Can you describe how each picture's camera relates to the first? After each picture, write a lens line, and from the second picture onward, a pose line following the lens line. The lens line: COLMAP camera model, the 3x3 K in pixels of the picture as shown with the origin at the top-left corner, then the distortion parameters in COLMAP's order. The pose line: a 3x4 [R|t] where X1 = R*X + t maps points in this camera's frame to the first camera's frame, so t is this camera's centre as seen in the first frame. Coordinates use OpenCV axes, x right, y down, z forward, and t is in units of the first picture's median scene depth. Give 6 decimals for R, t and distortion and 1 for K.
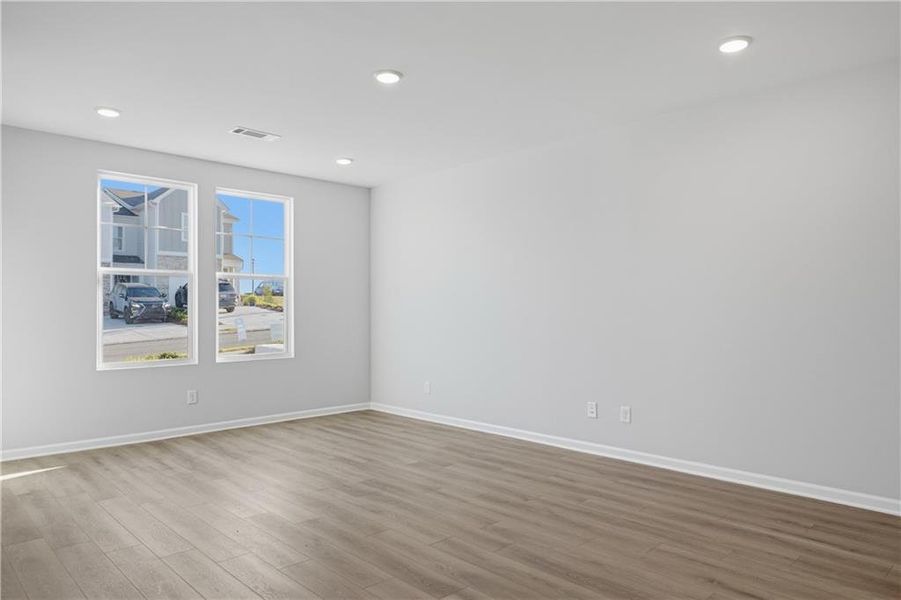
lens RADIAL K [[584.8, 0, 450.9], [0, 584.8, 308.4], [0, 0, 1]] dist [-0.001801, -0.000285]
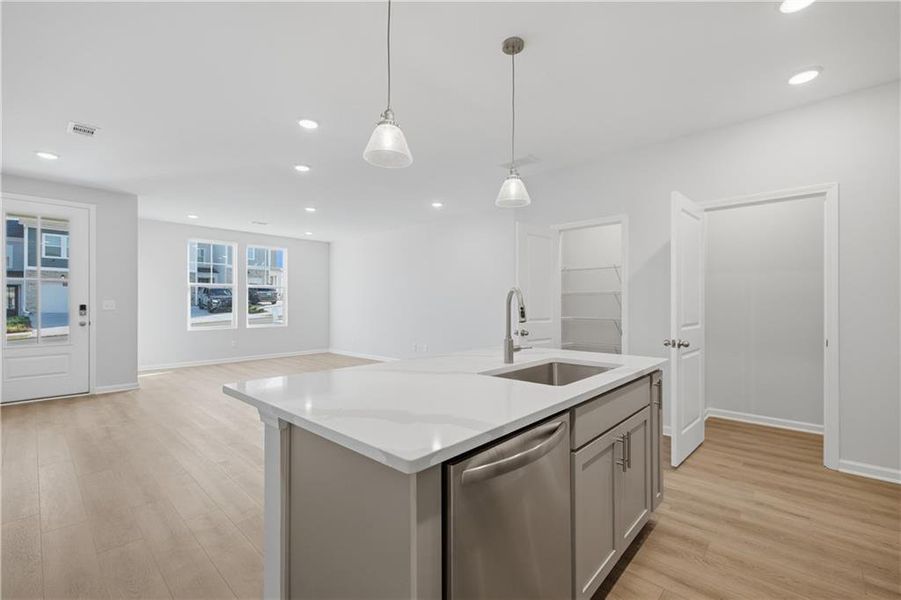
lens RADIAL K [[380.5, 0, 453.7], [0, 380.5, 303.0], [0, 0, 1]] dist [-0.002590, -0.000421]
pose [[0.997680, -0.004929, 0.067901, 0.220483], [0.004727, 0.999984, 0.003137, 0.000538], [-0.067915, -0.002808, 0.997687, -0.367543]]
